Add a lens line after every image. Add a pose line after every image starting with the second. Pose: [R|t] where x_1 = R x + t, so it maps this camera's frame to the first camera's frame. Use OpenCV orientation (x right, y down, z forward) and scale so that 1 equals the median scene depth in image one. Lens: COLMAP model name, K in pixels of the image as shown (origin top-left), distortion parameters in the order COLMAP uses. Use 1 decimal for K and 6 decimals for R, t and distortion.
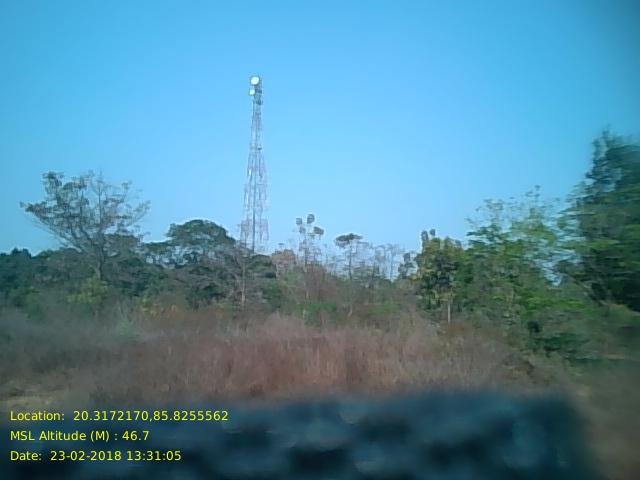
lens RADIAL K [[535.9, 0, 332.3], [0, 535.9, 242.8], [0, 0, 1]] dist [0.059290, -0.146084]
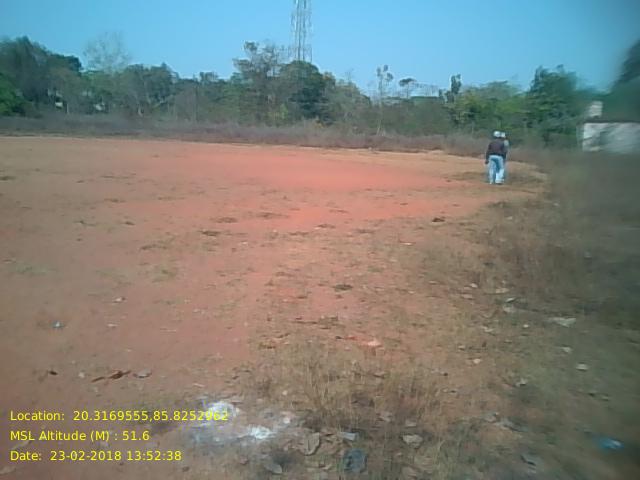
lens RADIAL K [[539.3, 0, 346.9], [0, 539.3, 240.5], [0, 0, 1]] dist [-0.012816, -0.009972]
pose [[0.998931, 0.024296, 0.039325, -0.166830], [-0.036031, 0.942186, 0.333146, -0.073547], [-0.028957, -0.334207, 0.942055, -0.547875]]
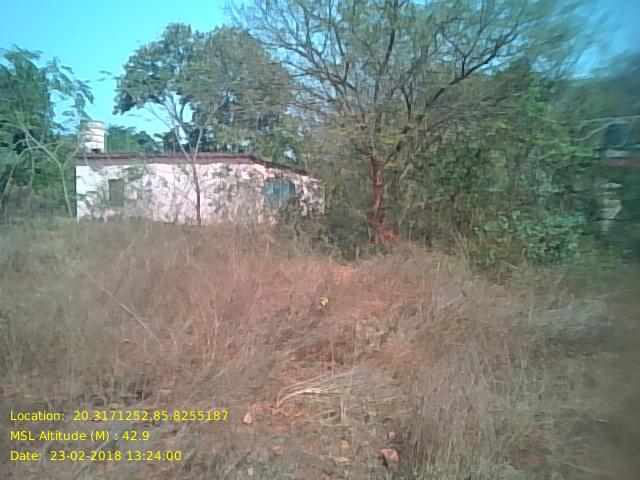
lens RADIAL K [[535.9, 0, 332.3], [0, 535.9, 242.8], [0, 0, 1]] dist [0.059290, -0.146084]
pose [[0.635008, -0.042212, 0.771352, 0.011377], [-0.137938, 0.976264, 0.166981, -0.022320], [-0.760091, -0.212433, 0.614112, -0.172799]]
